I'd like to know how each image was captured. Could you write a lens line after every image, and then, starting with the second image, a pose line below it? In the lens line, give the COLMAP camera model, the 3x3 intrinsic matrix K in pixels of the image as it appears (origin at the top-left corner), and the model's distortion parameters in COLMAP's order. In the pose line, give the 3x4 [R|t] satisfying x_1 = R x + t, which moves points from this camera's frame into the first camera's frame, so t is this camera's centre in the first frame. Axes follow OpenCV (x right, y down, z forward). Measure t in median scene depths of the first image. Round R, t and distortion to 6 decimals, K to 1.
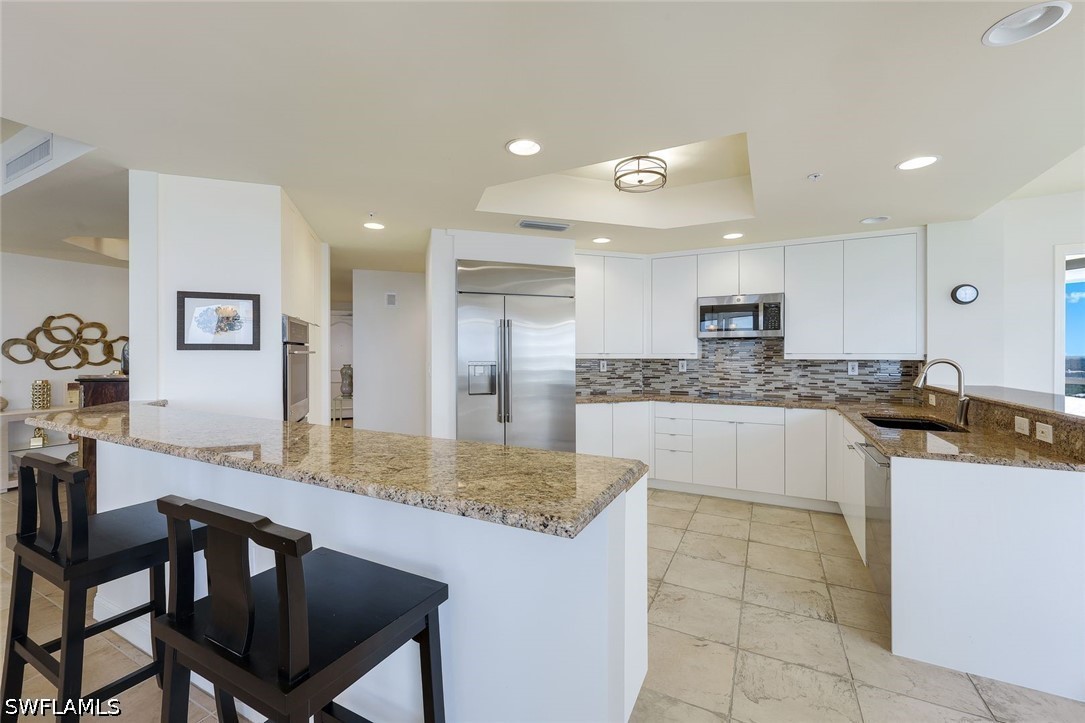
lens RADIAL K [[437.5, 0, 544.3], [0, 437.5, 359.6], [0, 0, 1]] dist [0.001024, 0.000691]
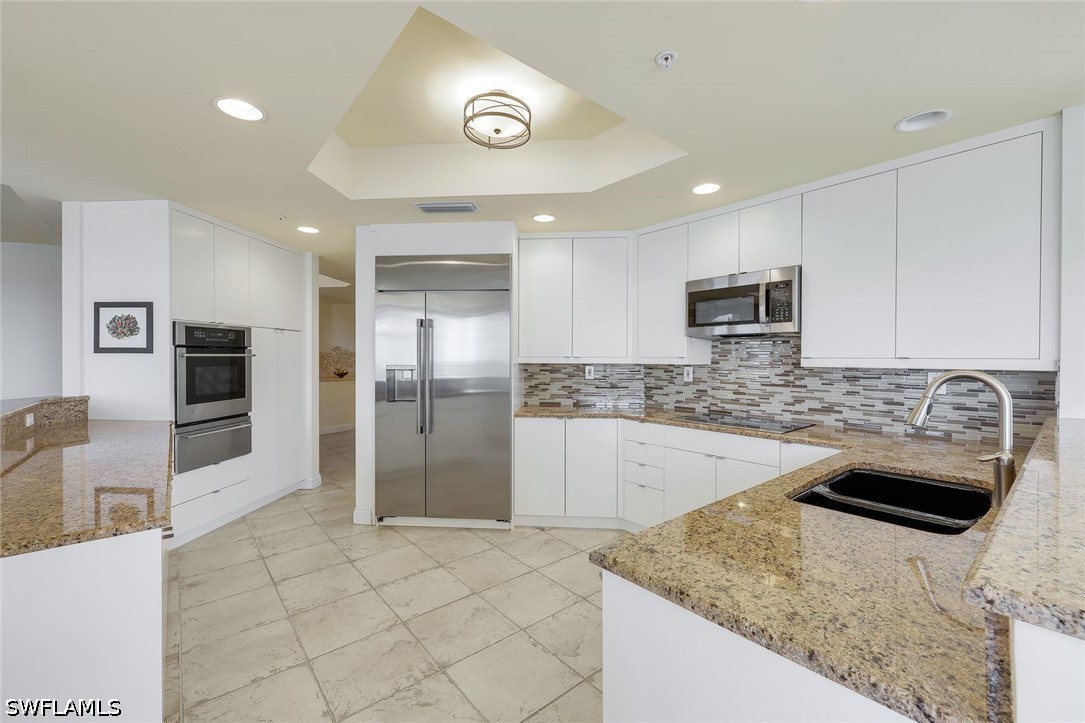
lens RADIAL K [[437.5, 0, 544.3], [0, 437.5, 359.6], [0, 0, 1]] dist [0.001024, 0.000691]
pose [[0.923009, 0.004677, -0.384749, 0.414715], [-0.007470, 0.999955, -0.005764, -0.004087], [0.384705, 0.008195, 0.923003, 0.231141]]
